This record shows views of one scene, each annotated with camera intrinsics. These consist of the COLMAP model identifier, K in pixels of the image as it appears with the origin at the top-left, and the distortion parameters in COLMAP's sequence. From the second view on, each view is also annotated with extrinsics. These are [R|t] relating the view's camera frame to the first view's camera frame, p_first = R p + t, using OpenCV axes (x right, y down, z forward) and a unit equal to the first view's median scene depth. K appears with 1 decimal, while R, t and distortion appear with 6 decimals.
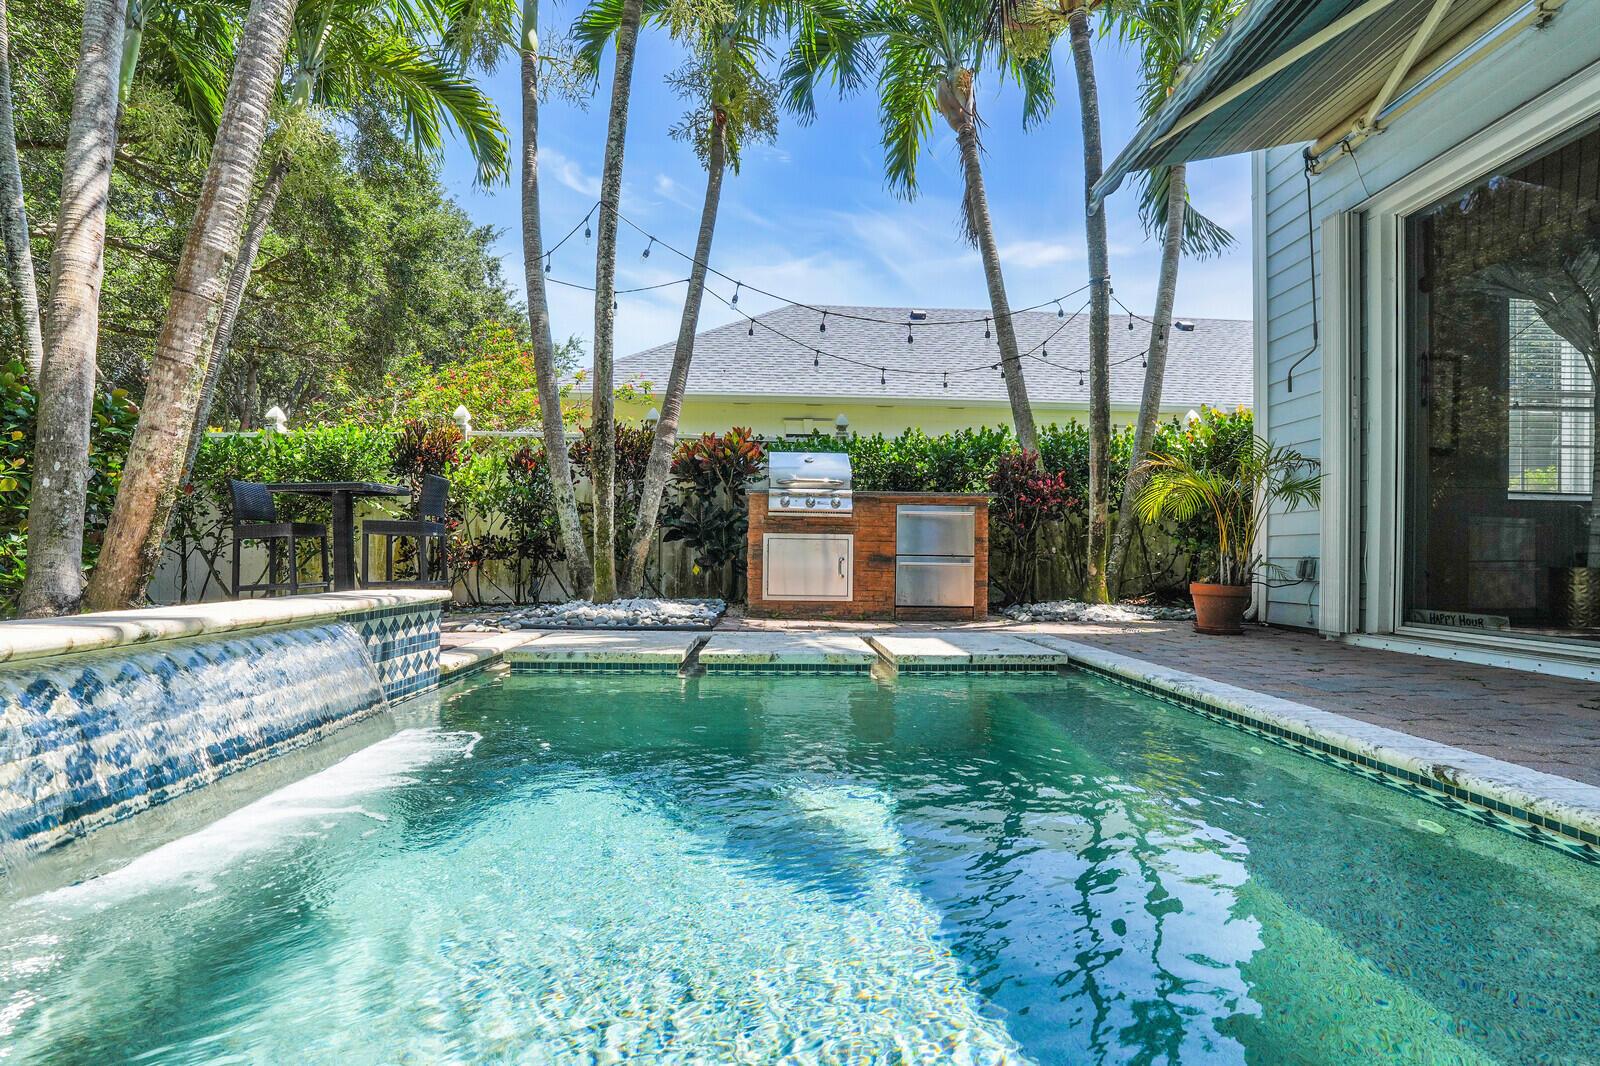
lens RADIAL K [[745.9, 0, 800.6], [0, 745.9, 560.7], [0, 0, 1]] dist [-0.065051, 0.023902]
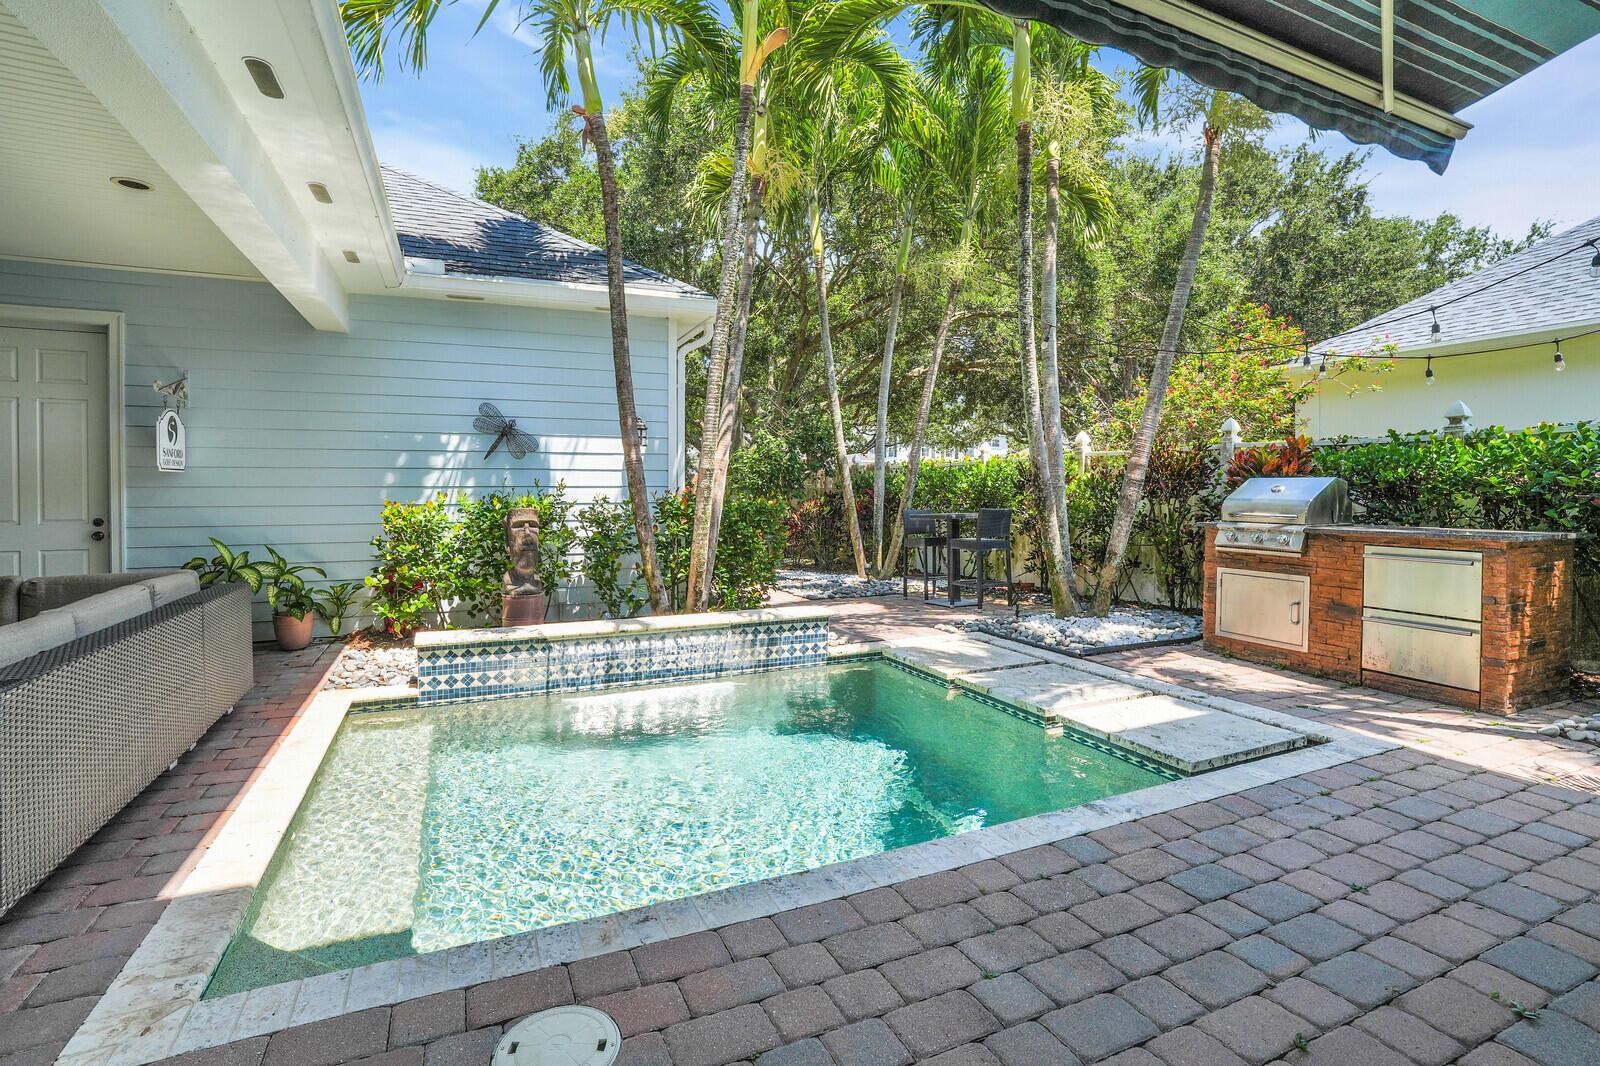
lens RADIAL K [[757.7, 0, 796.5], [0, 757.7, 511.5], [0, 0, 1]] dist [-0.056852, 0.025593]
pose [[0.370025, 0.015939, -0.928885, 0.676968], [0.001710, 0.999839, 0.017838, -0.132951], [0.929020, -0.008189, 0.369938, 0.136621]]
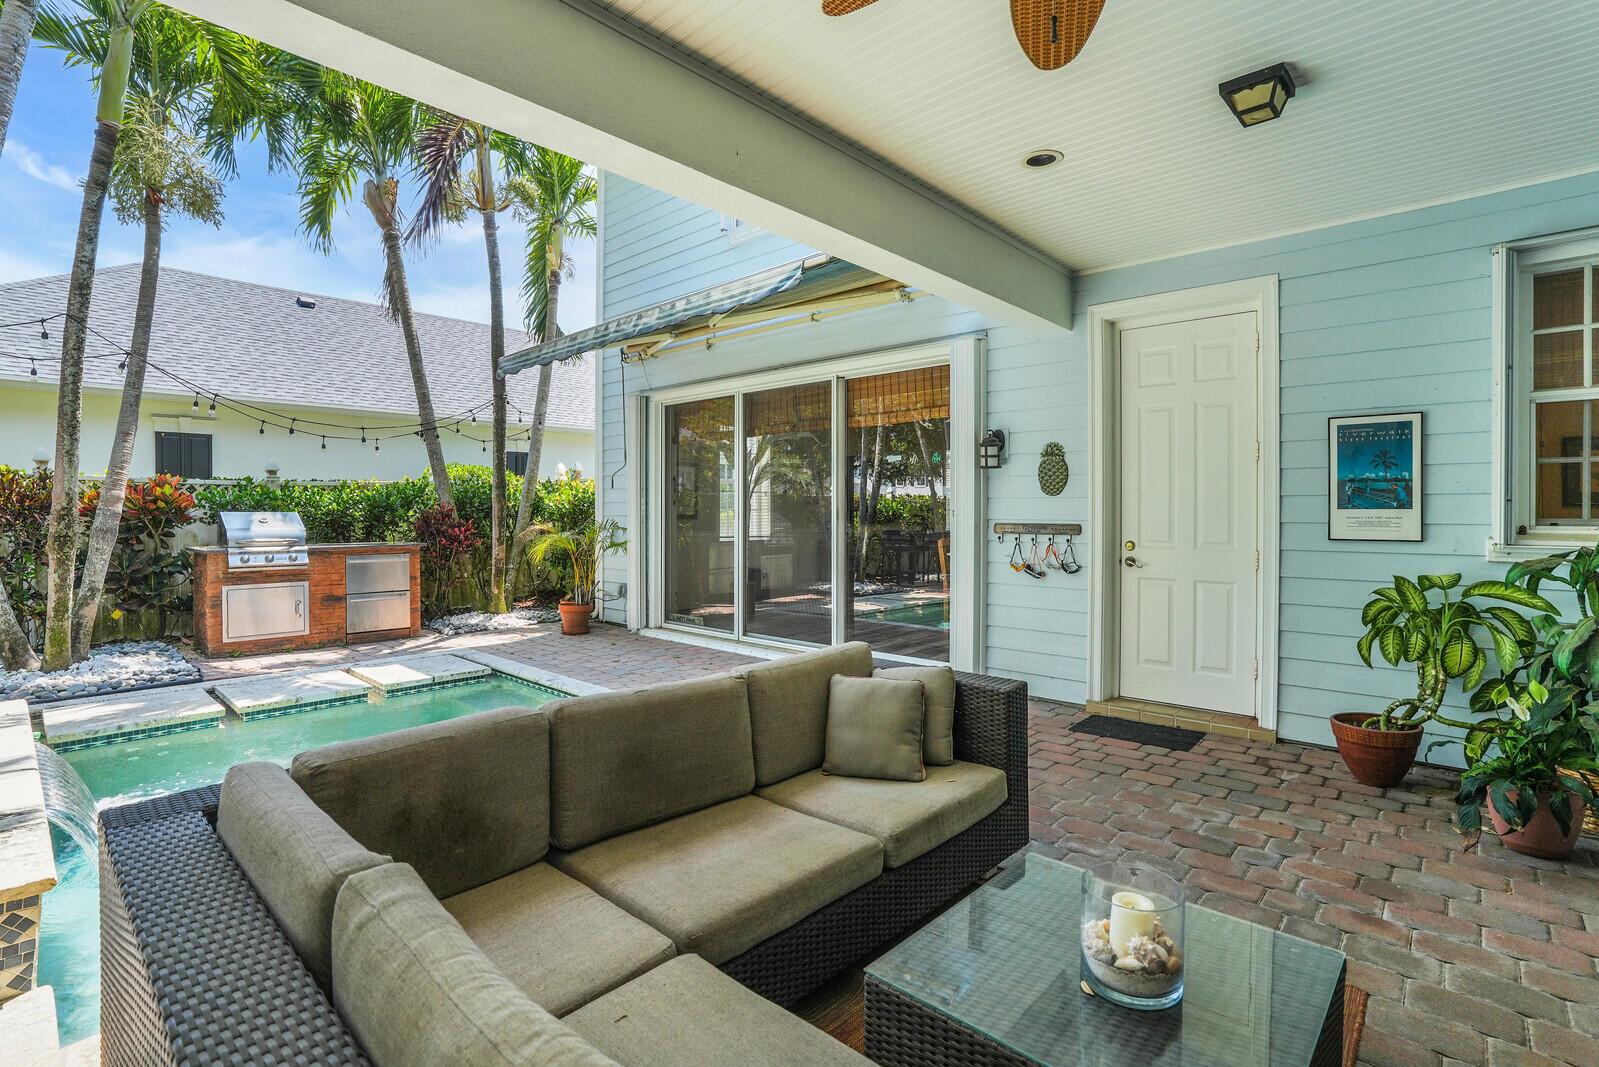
lens RADIAL K [[757.2, 0, 796.0], [0, 757.2, 512.0], [0, 0, 1]] dist [-0.056852, 0.025593]
pose [[0.707306, -0.013809, 0.706773, -0.241497], [0.011314, 0.999902, 0.008214, -0.160107], [-0.706817, 0.002187, 0.707393, -0.488367]]
